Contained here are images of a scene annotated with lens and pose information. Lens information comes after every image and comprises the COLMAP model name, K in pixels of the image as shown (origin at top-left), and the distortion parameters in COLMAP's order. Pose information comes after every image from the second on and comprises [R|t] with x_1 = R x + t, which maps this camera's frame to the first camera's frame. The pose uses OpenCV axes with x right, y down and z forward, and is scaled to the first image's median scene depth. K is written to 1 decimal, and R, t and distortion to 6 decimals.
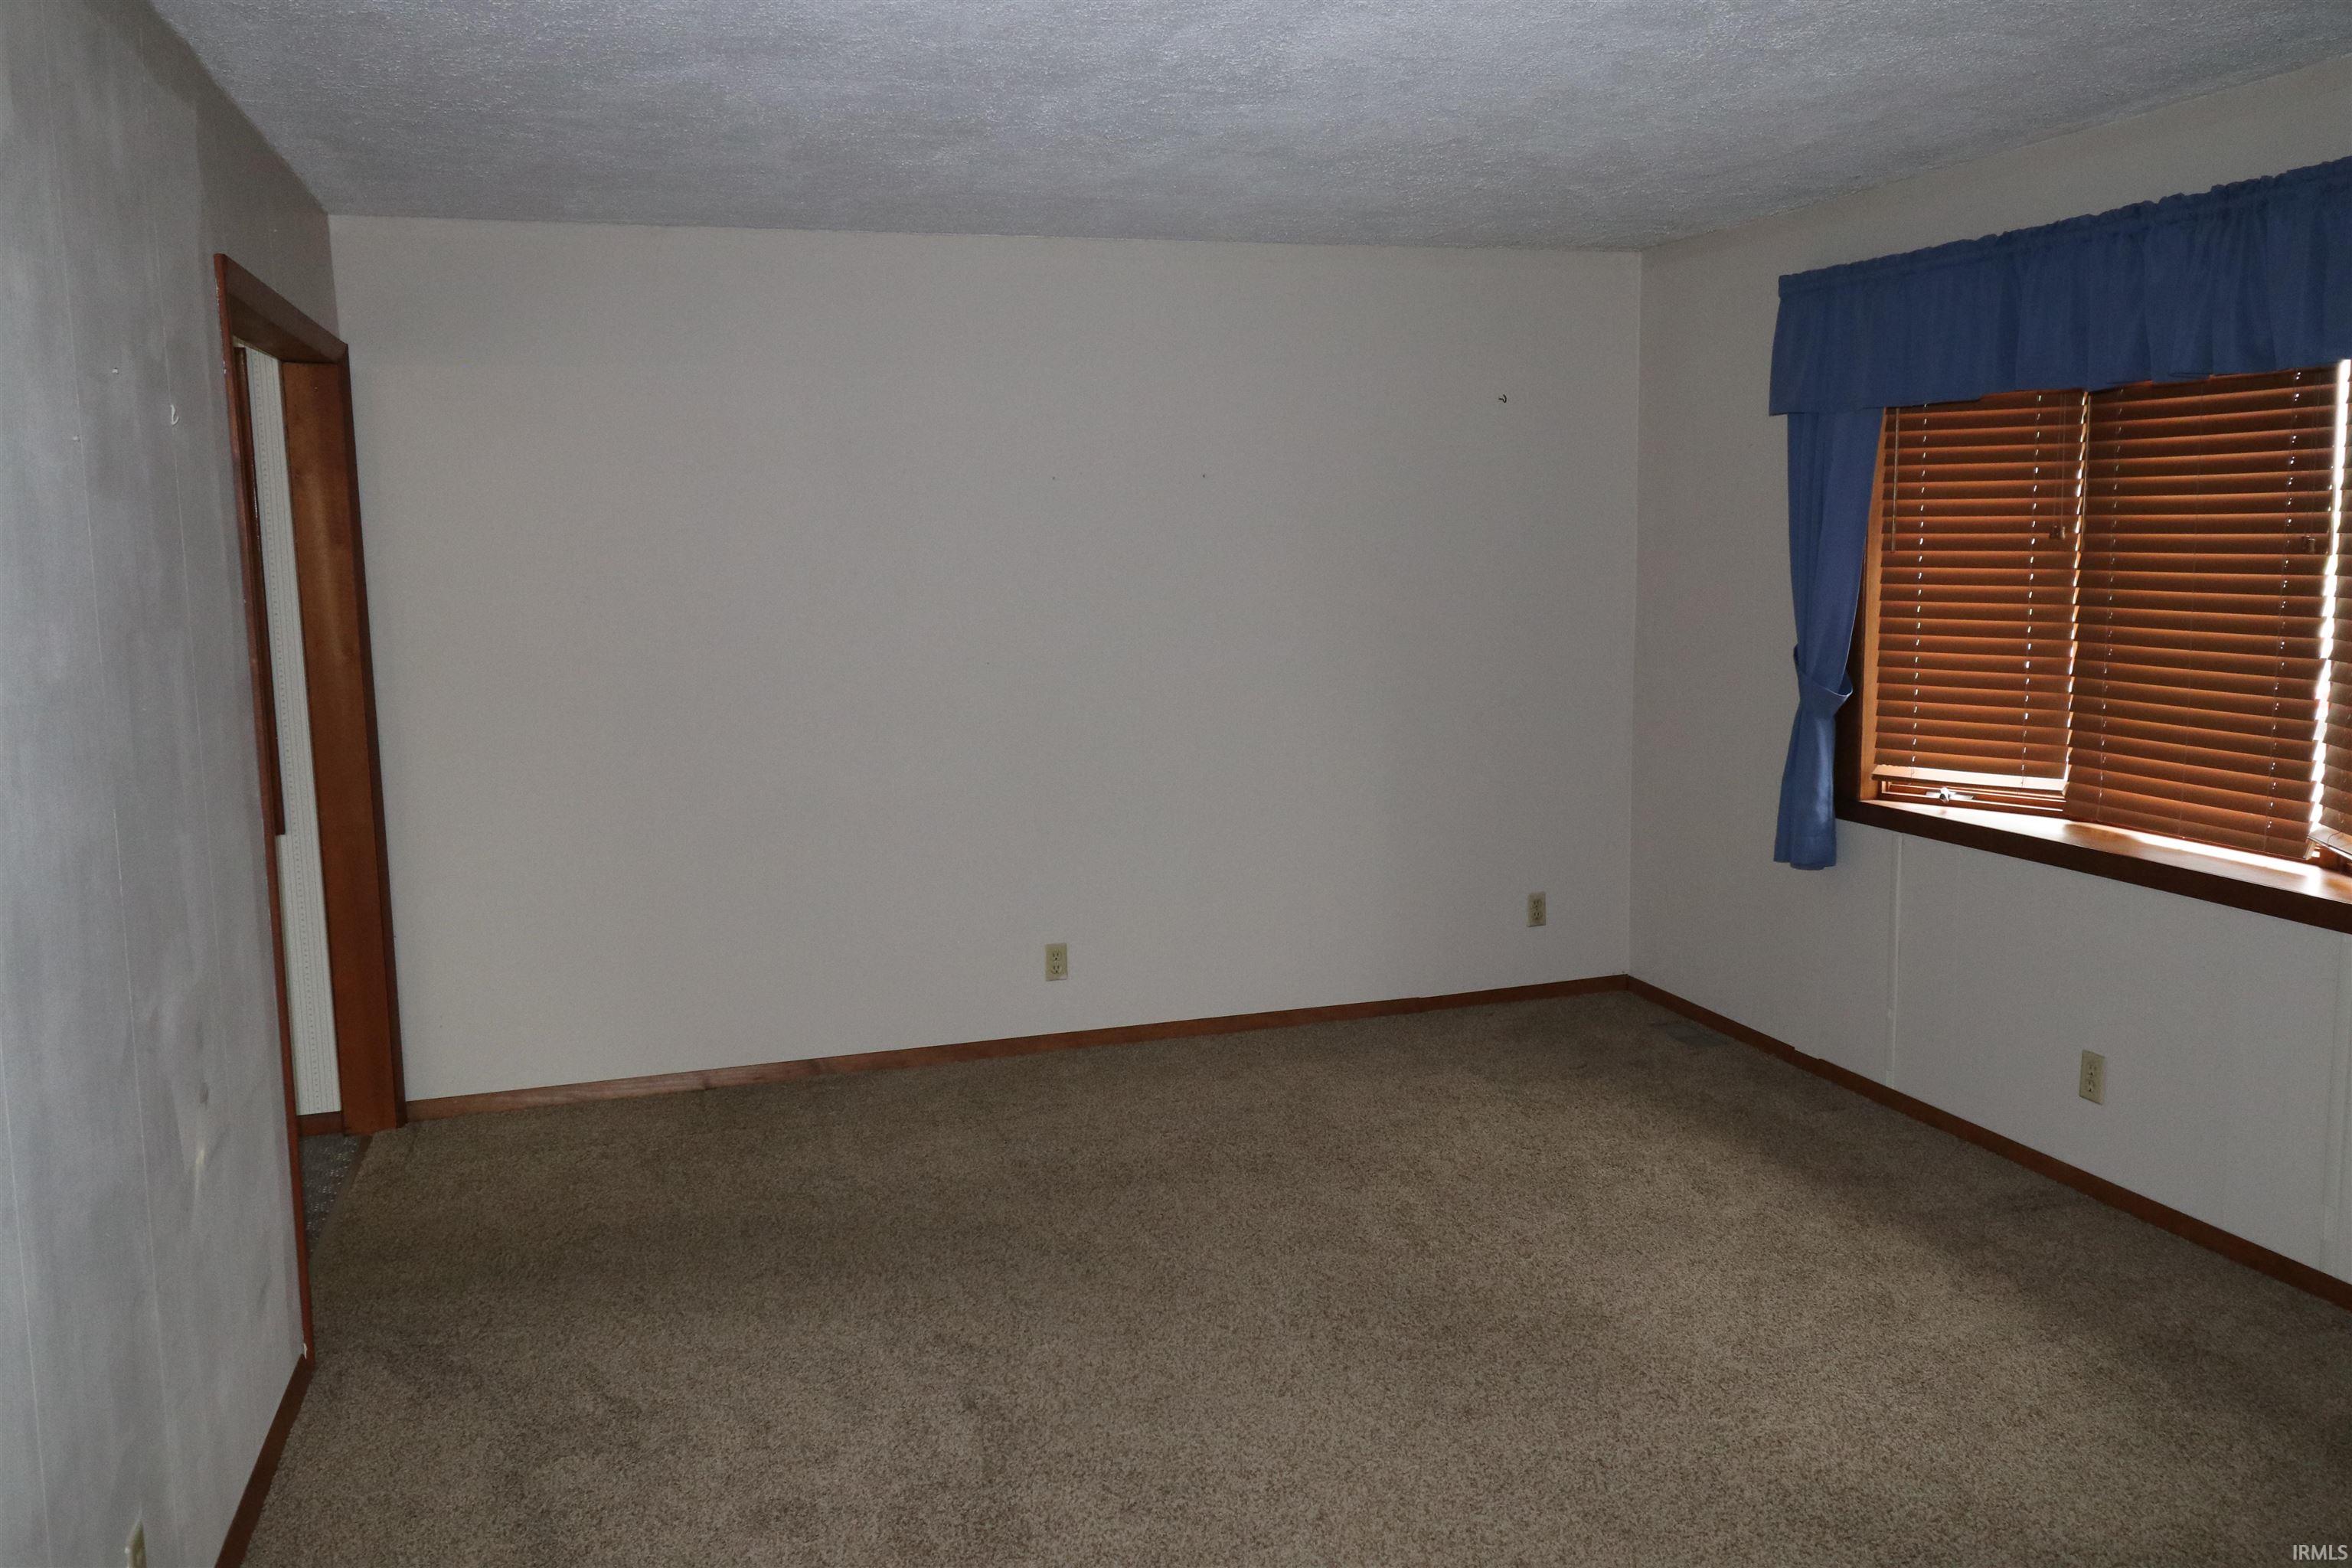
lens RADIAL K [[1782.5, 0, 1176.0], [0, 1782.5, 784.0], [0, 0, 1]] dist [0.006751, 0.003702]
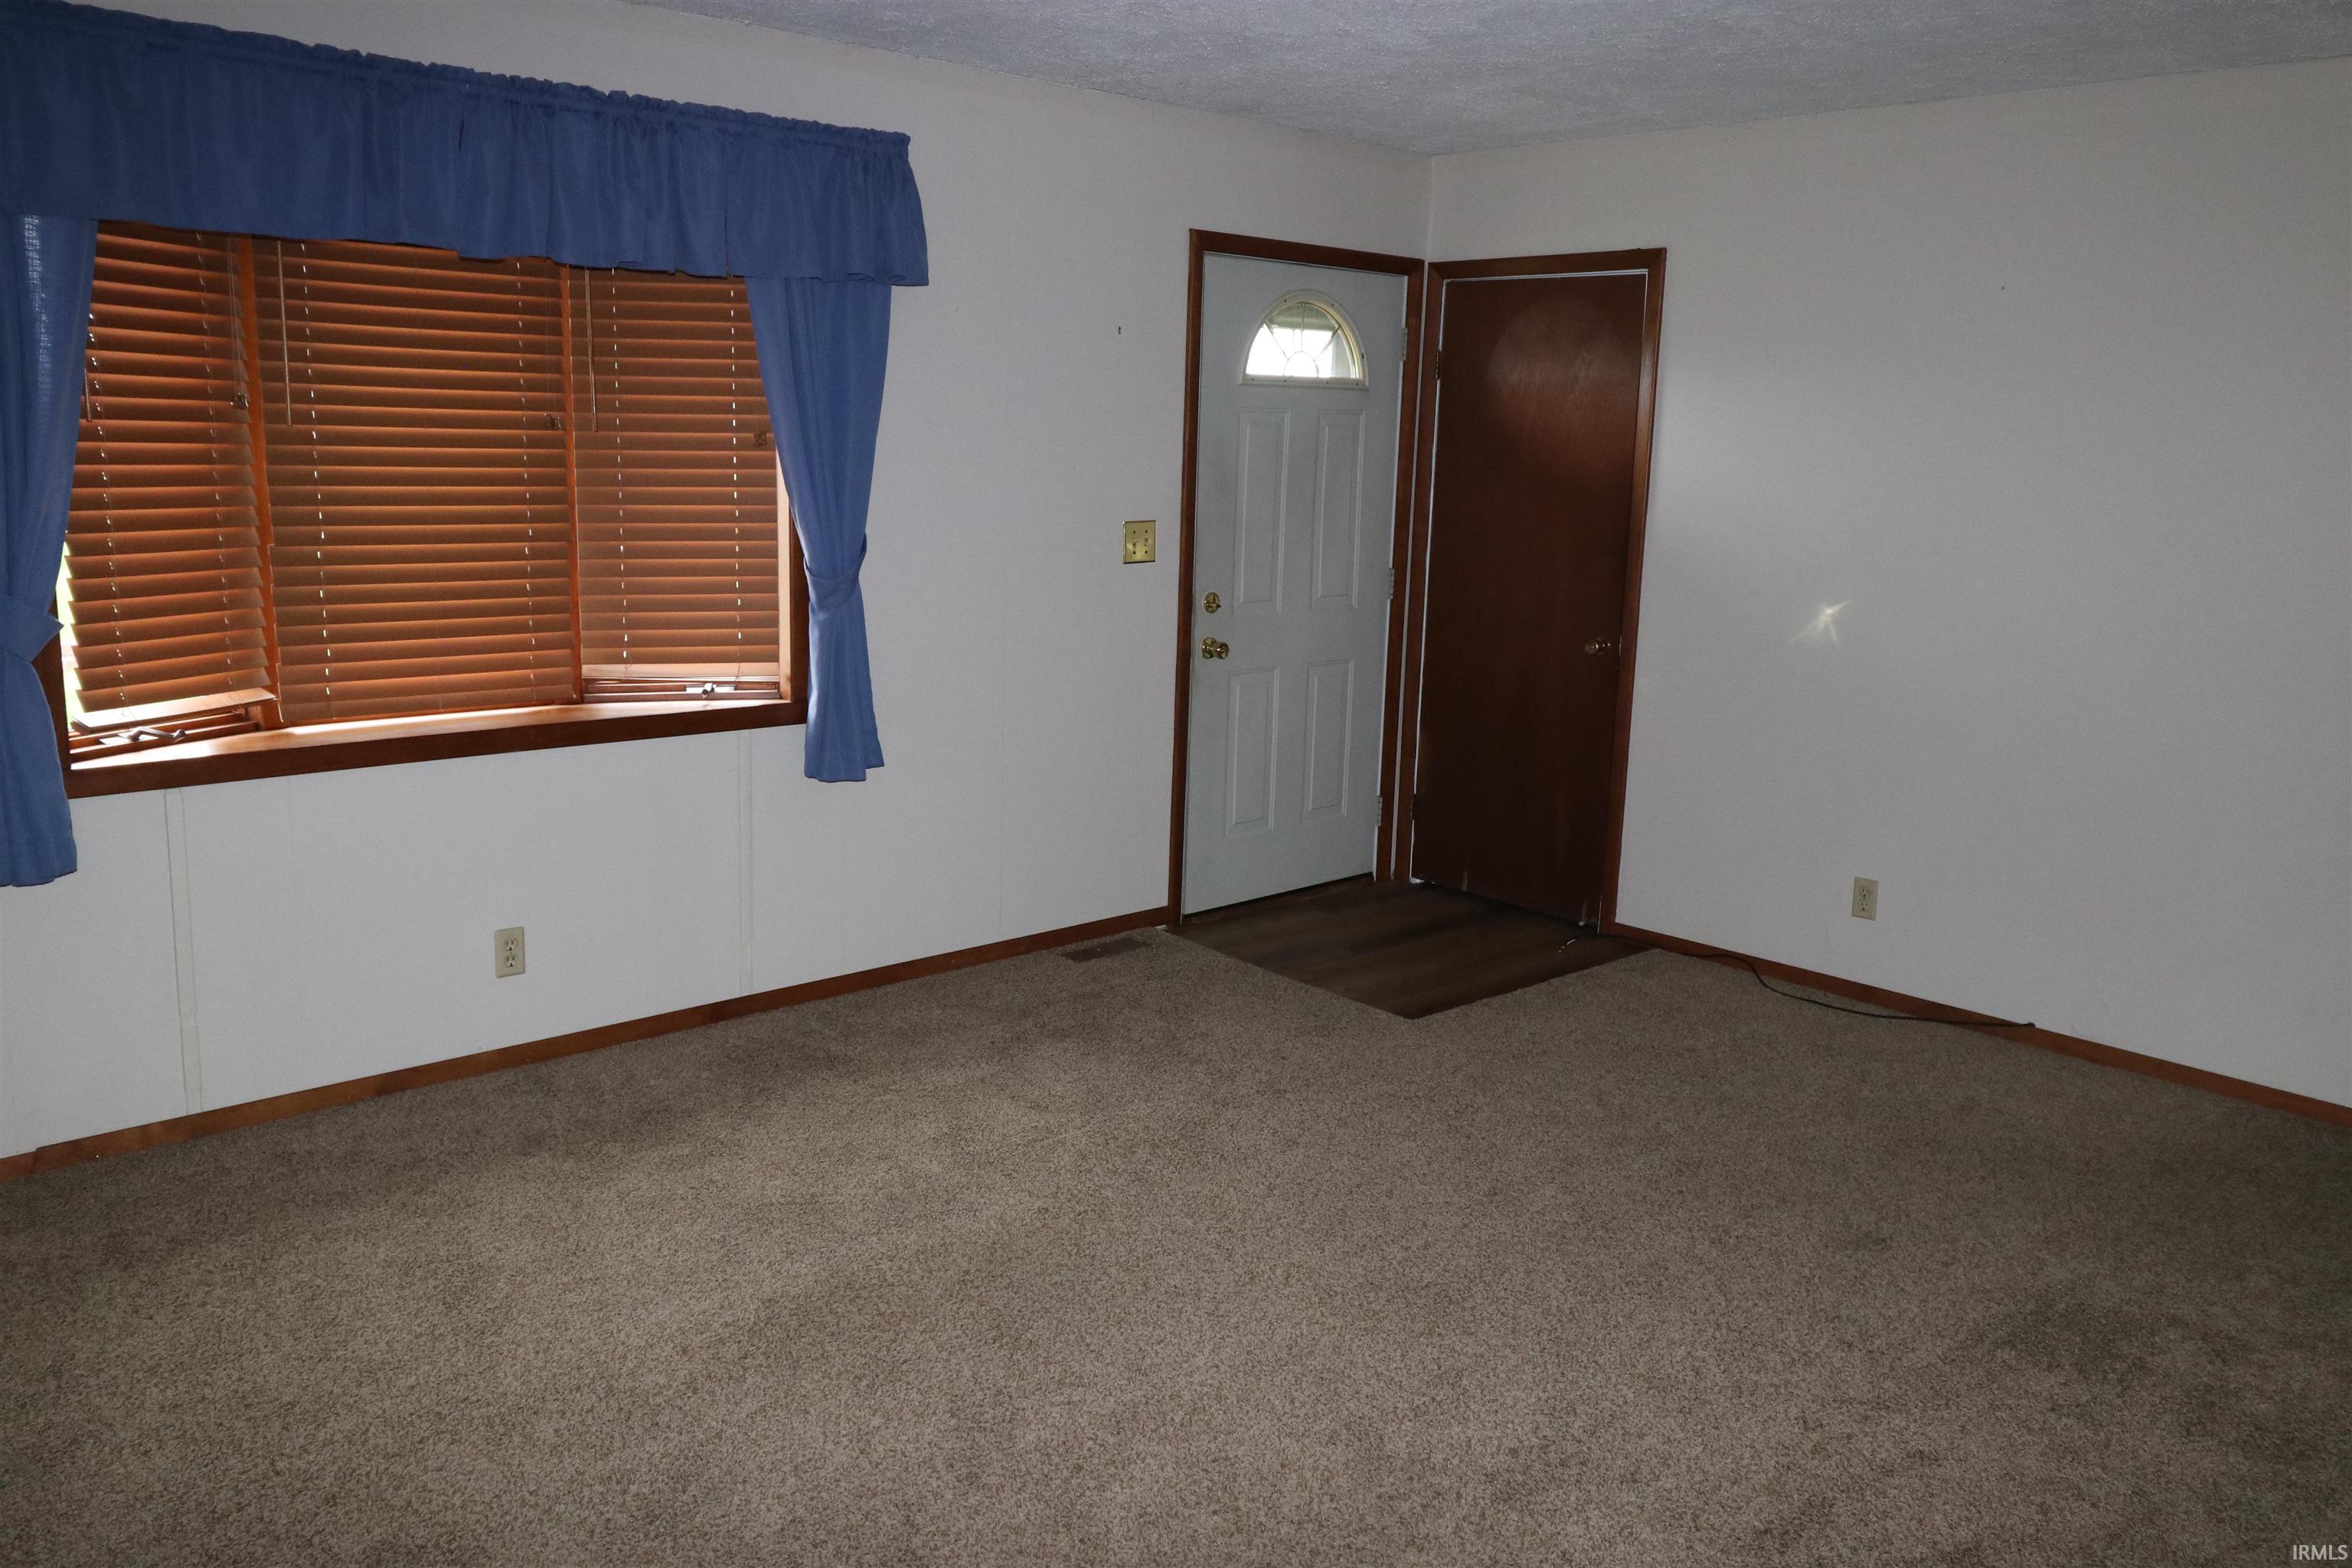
lens RADIAL K [[1782.5, 0, 1176.0], [0, 1782.5, 784.0], [0, 0, 1]] dist [0.006751, 0.003702]
pose [[-0.352488, -0.193093, 0.915679, -0.506797], [0.101964, 0.964731, 0.242687, -0.130997], [-0.930245, 0.178911, -0.320368, 0.926548]]
